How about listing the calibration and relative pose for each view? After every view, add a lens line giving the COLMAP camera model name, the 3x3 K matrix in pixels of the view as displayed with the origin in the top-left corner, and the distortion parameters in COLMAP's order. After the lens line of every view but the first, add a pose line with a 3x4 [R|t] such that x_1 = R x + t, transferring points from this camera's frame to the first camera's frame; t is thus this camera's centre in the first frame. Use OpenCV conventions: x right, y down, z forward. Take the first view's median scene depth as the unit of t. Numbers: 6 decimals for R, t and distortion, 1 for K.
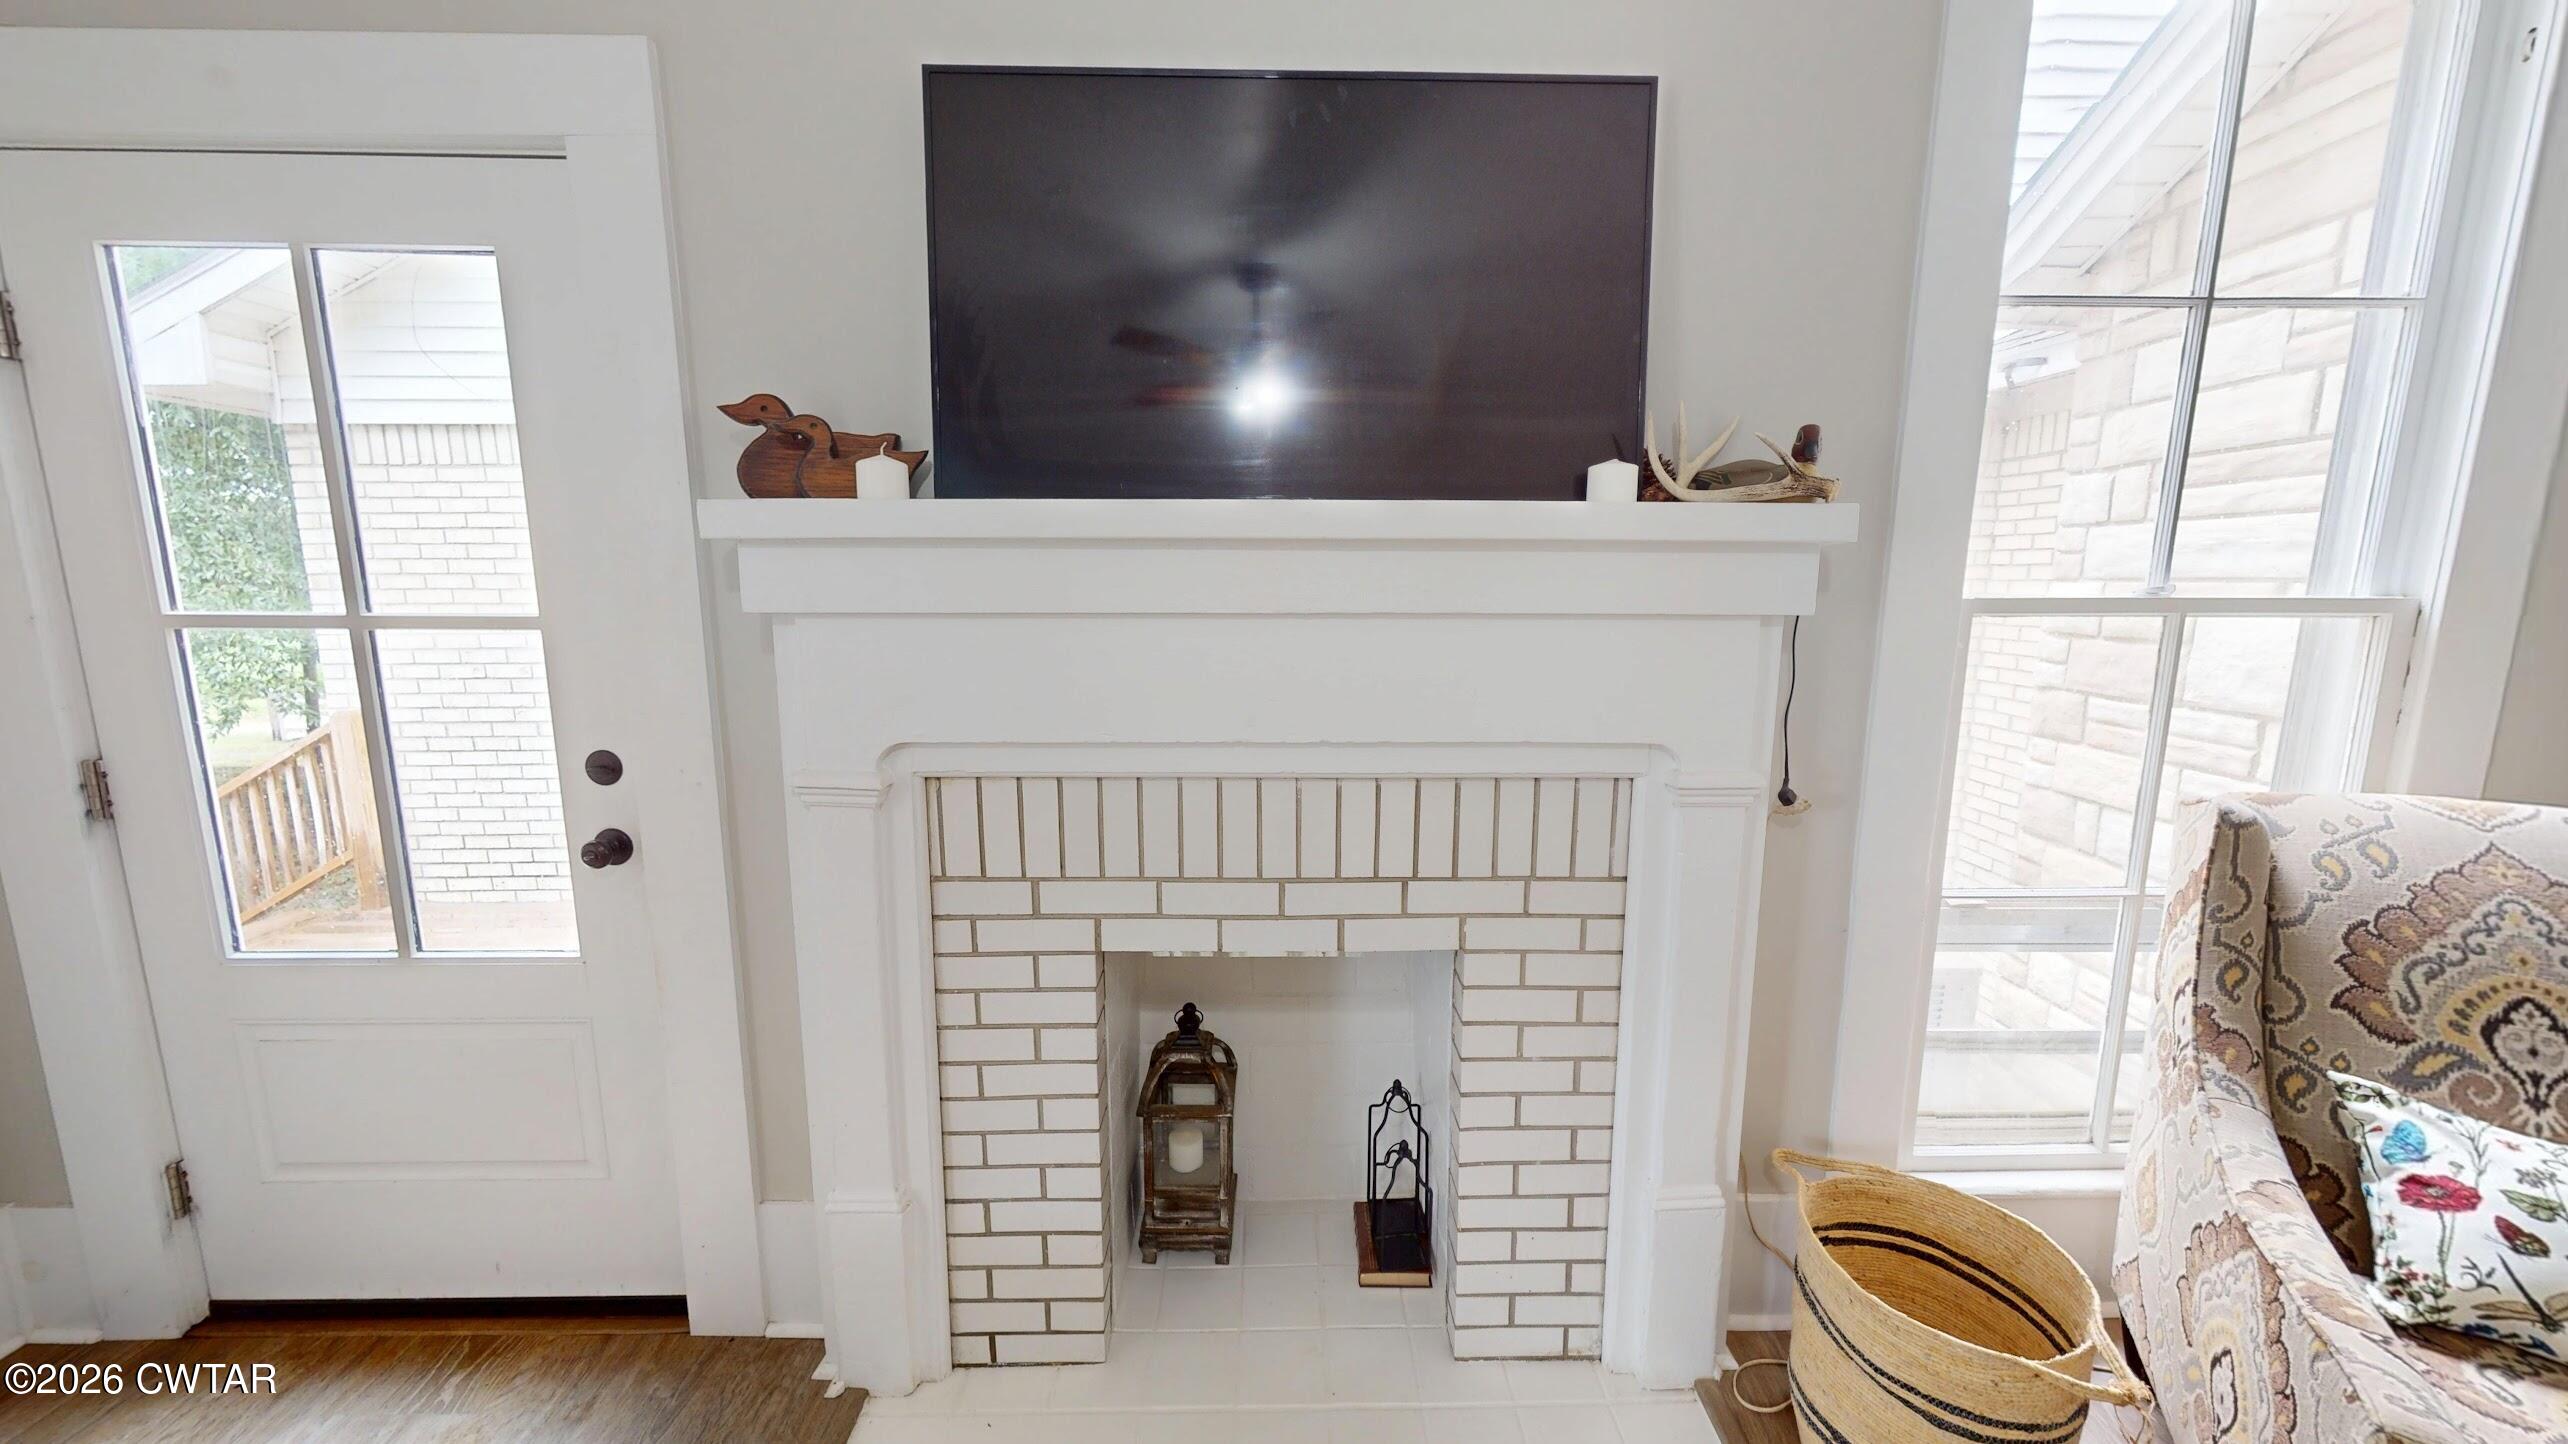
lens RADIAL K [[941.1, 0, 1292.5], [0, 941.1, 726.8], [0, 0, 1]] dist [0.001301, -0.001439]
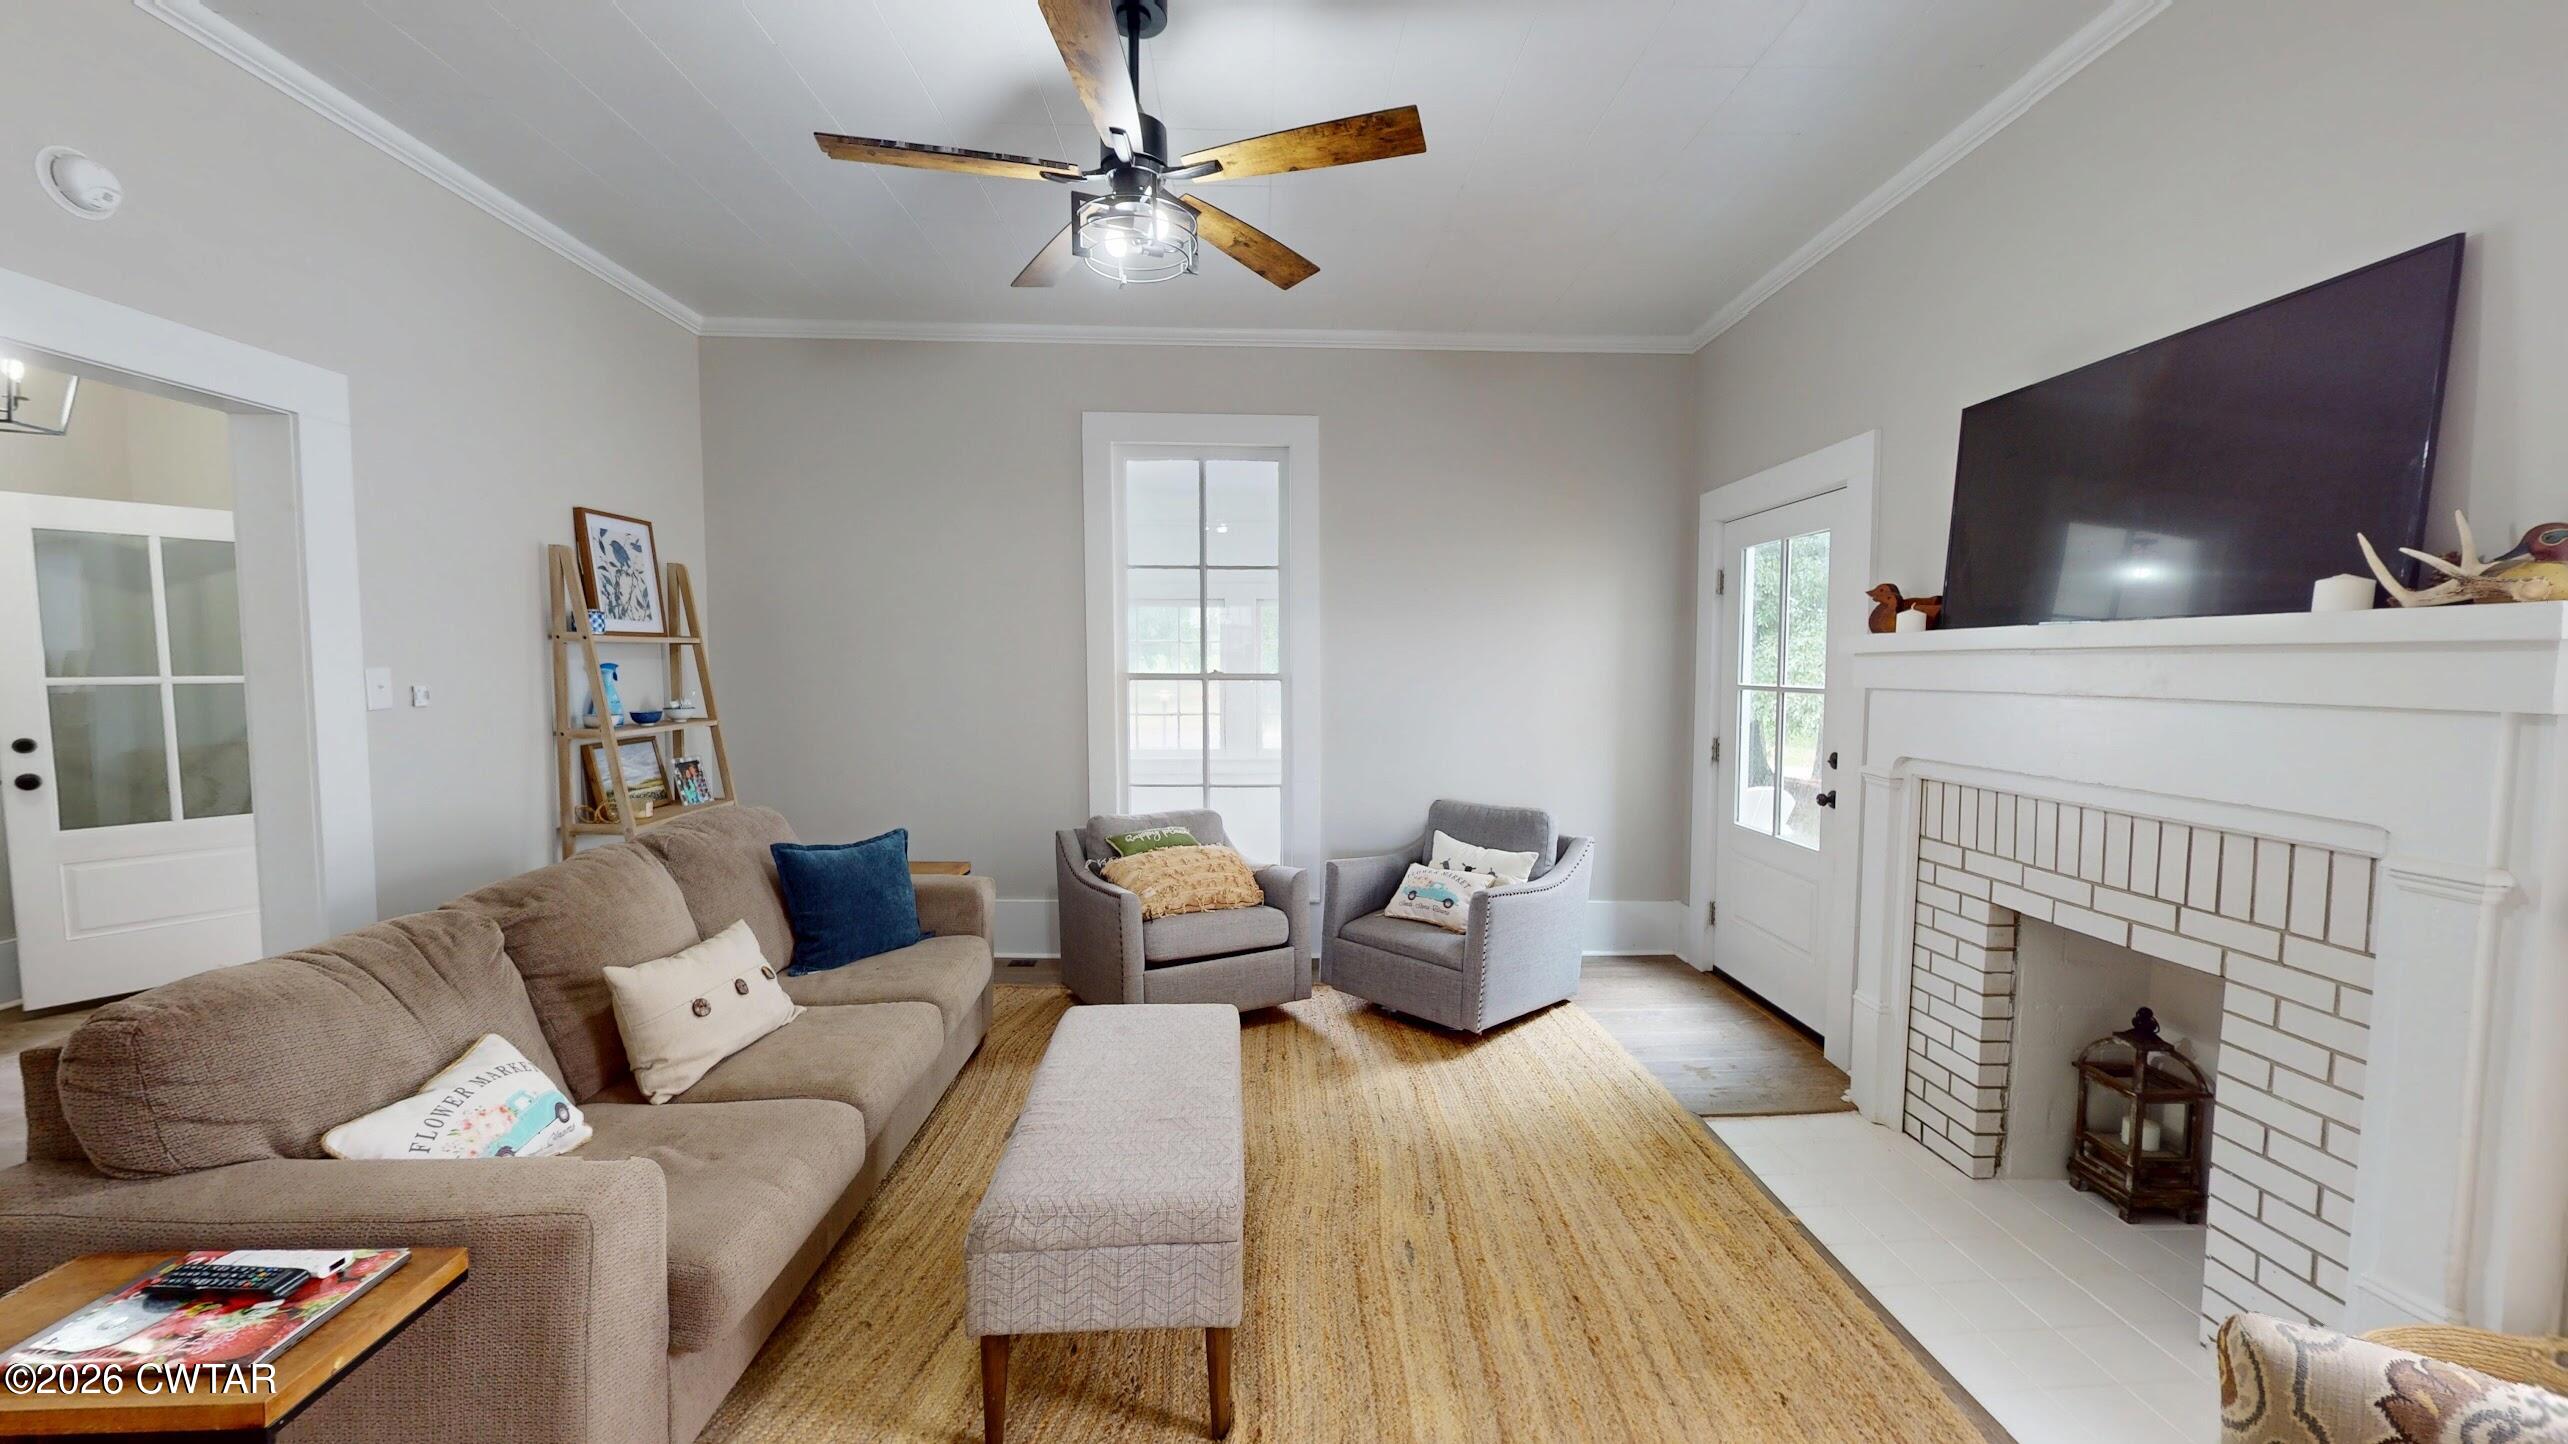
lens RADIAL K [[941.1, 0, 1287.2], [0, 941.1, 724.8], [0, 0, 1]] dist [0.001301, -0.001439]
pose [[0.015967, 0.061216, -0.997997, 1.373755], [-0.158002, 0.985738, 0.057936, 0.037576], [0.987310, 0.156760, 0.025412, -0.276589]]
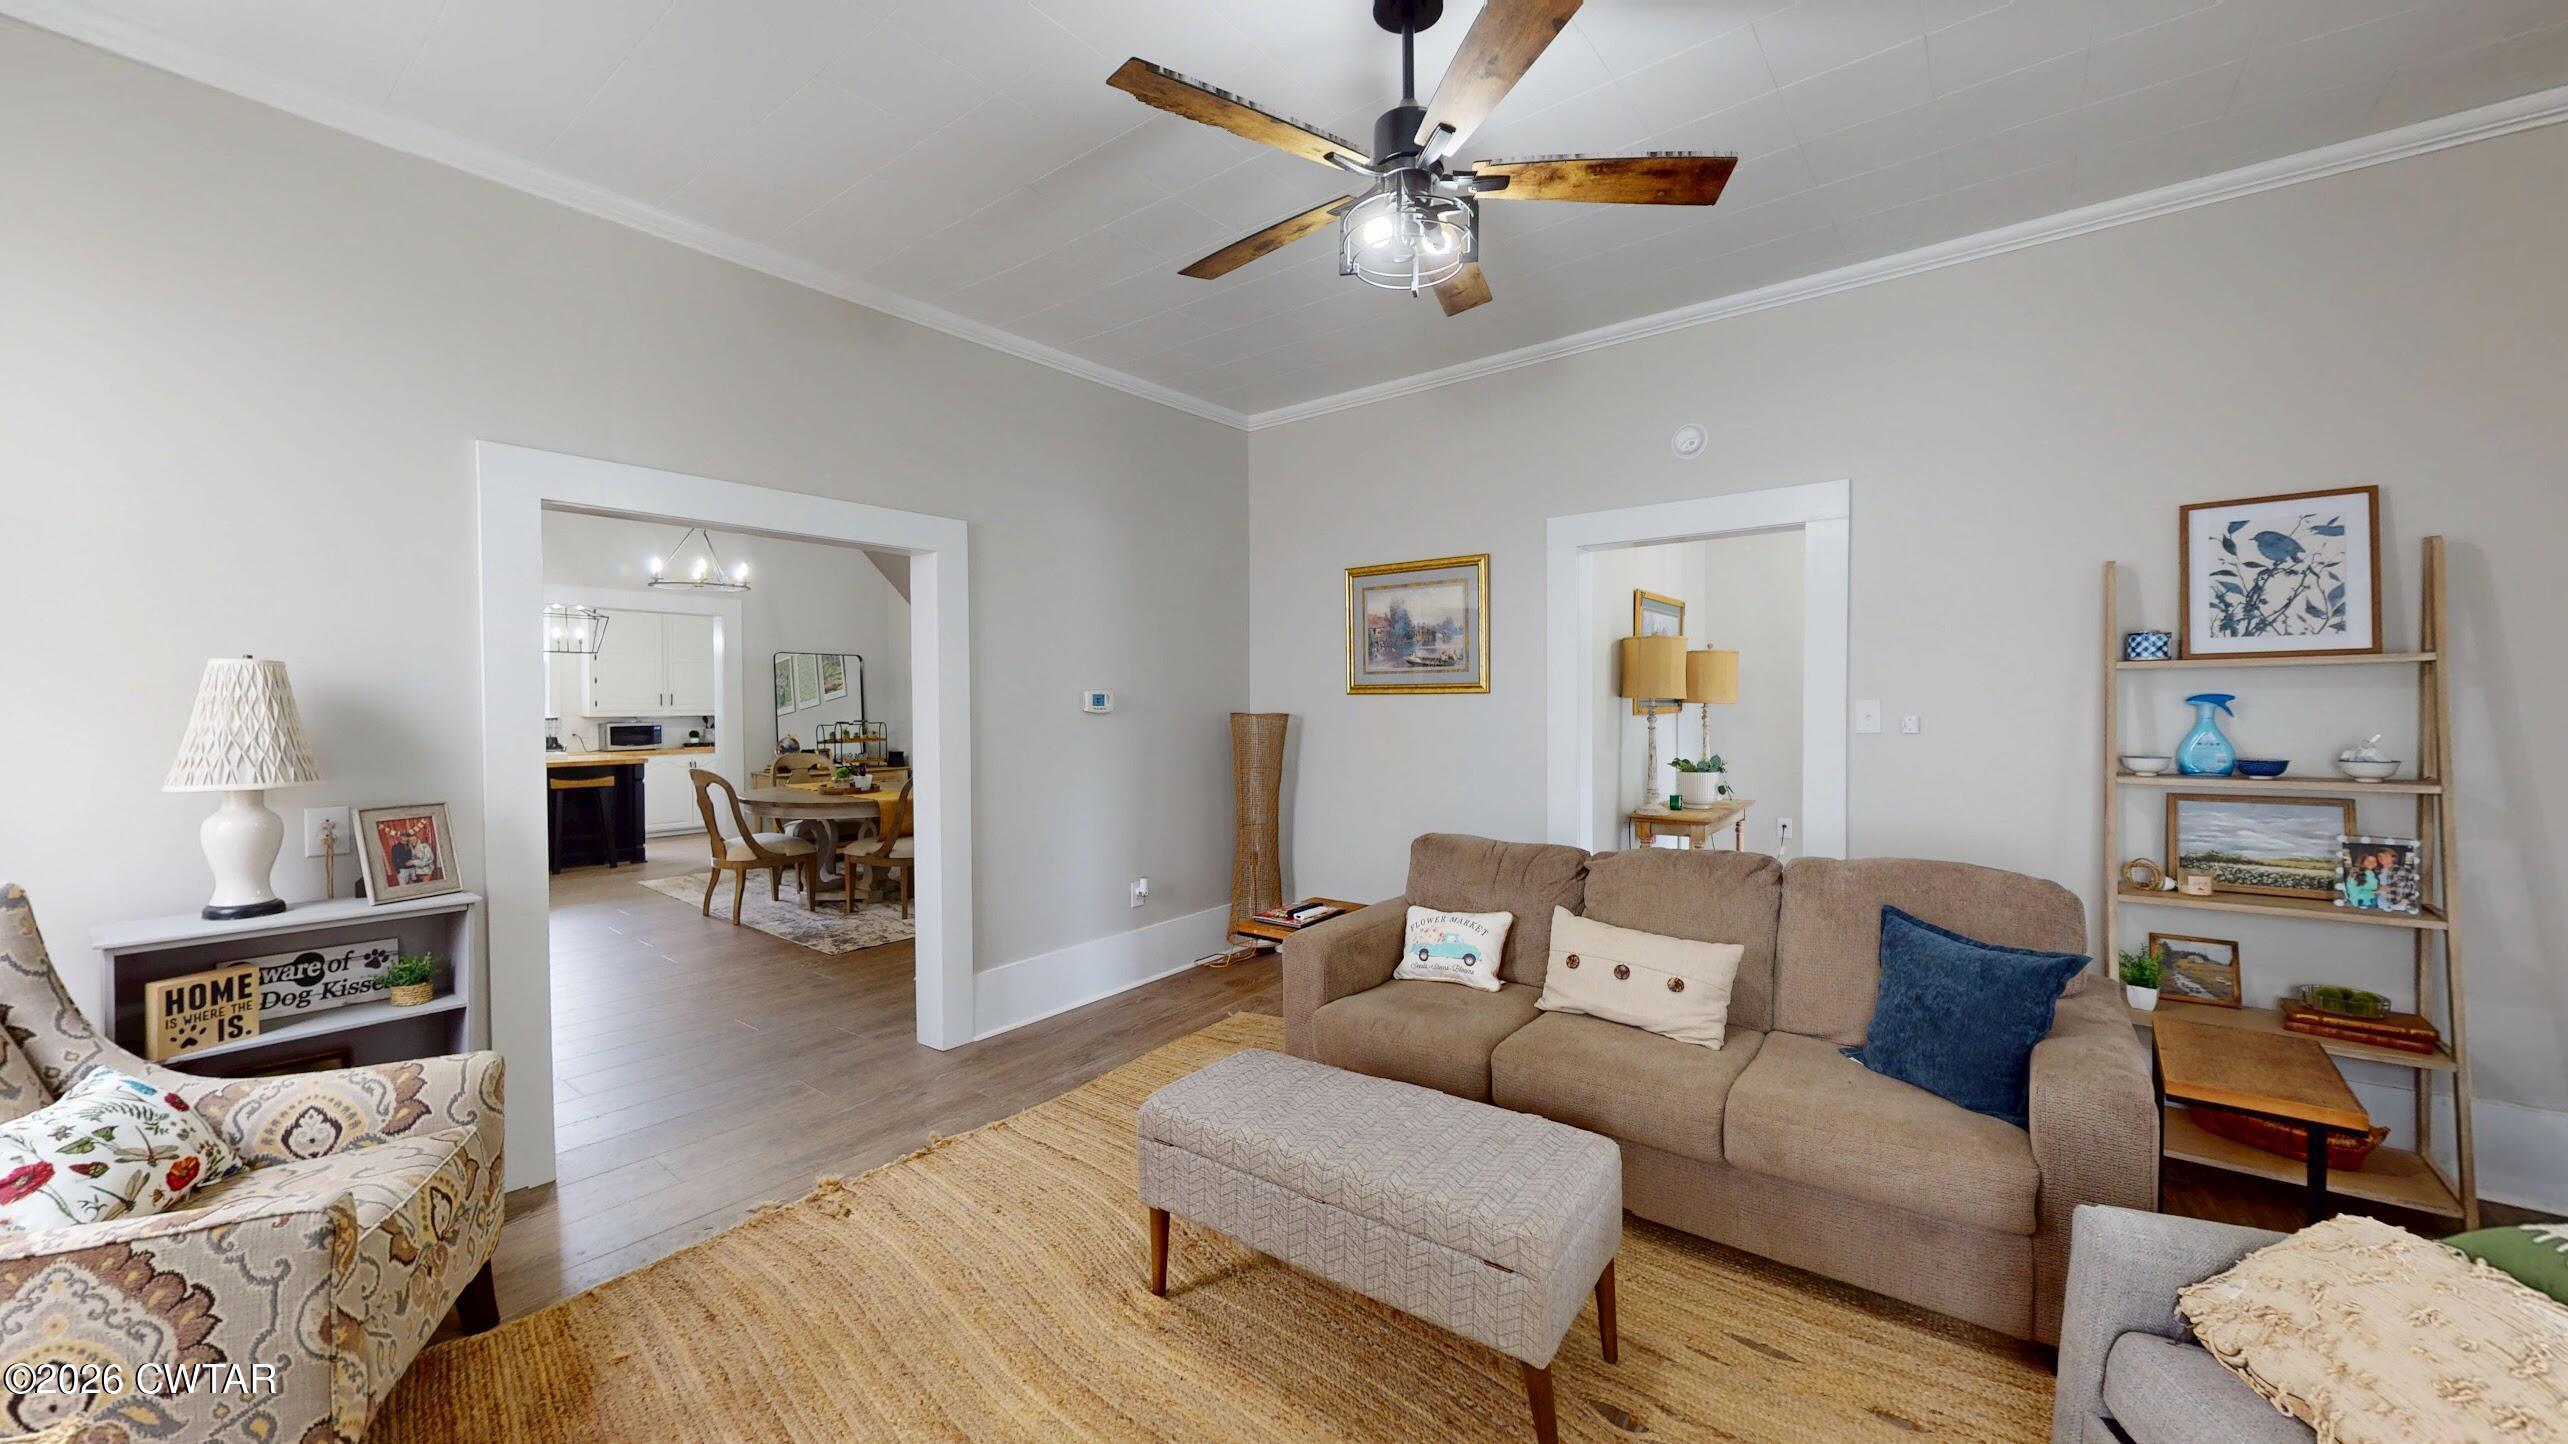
lens RADIAL K [[941.1, 0, 1283.8], [0, 941.1, 721.8], [0, 0, 1]] dist [0.001301, -0.001439]
pose [[-0.773687, -0.011745, 0.633459, -0.727054], [0.101729, 0.984553, 0.142504, -0.102957], [-0.625348, 0.174695, -0.760541, 0.620628]]
